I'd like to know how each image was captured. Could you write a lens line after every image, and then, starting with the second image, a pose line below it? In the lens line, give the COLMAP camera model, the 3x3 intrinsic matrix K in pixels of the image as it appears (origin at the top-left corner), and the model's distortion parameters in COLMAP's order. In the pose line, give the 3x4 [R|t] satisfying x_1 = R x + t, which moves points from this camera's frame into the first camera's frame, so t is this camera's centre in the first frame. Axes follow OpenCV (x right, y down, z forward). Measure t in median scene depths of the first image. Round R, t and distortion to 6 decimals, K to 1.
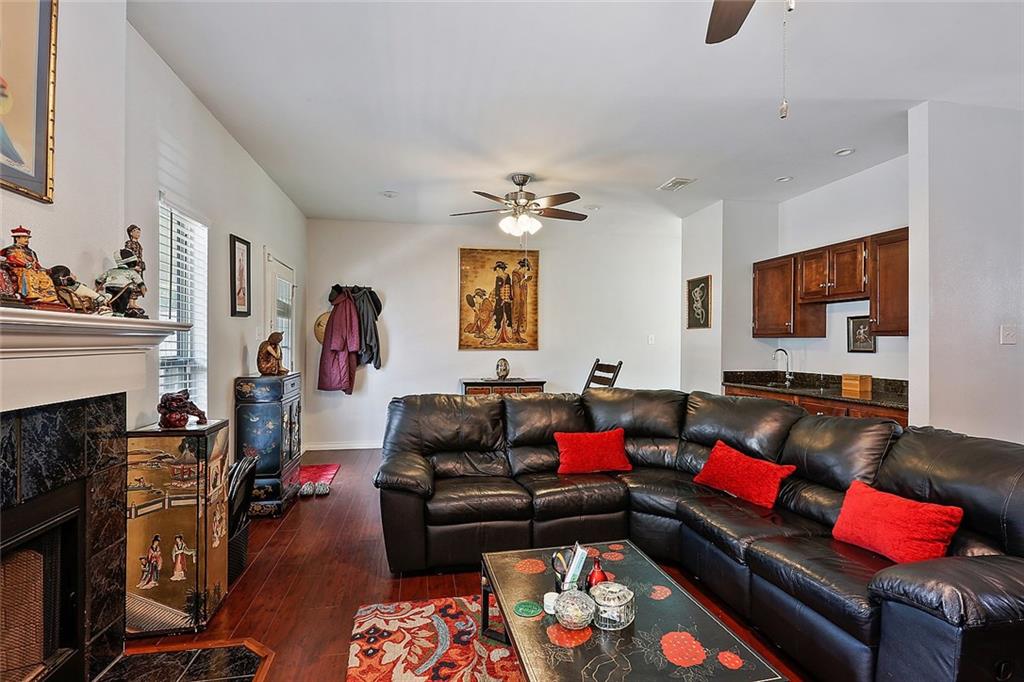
lens RADIAL K [[495.3, 0, 512.0], [0, 495.3, 341.0], [0, 0, 1]] dist [-0.002074, -0.000307]
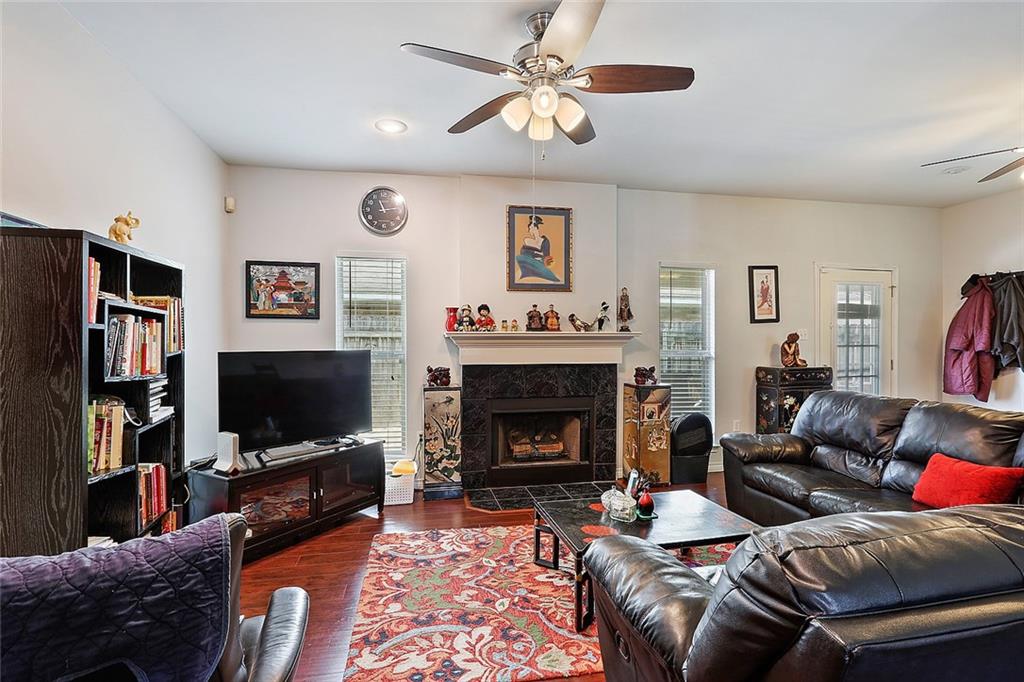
lens RADIAL K [[495.3, 0, 512.0], [0, 495.3, 341.0], [0, 0, 1]] dist [-0.002074, -0.000307]
pose [[-0.002608, -0.005982, -0.999979, 0.894004], [0.006931, 0.999958, -0.006000, 0.005368], [0.999973, -0.006946, -0.002566, 0.328690]]
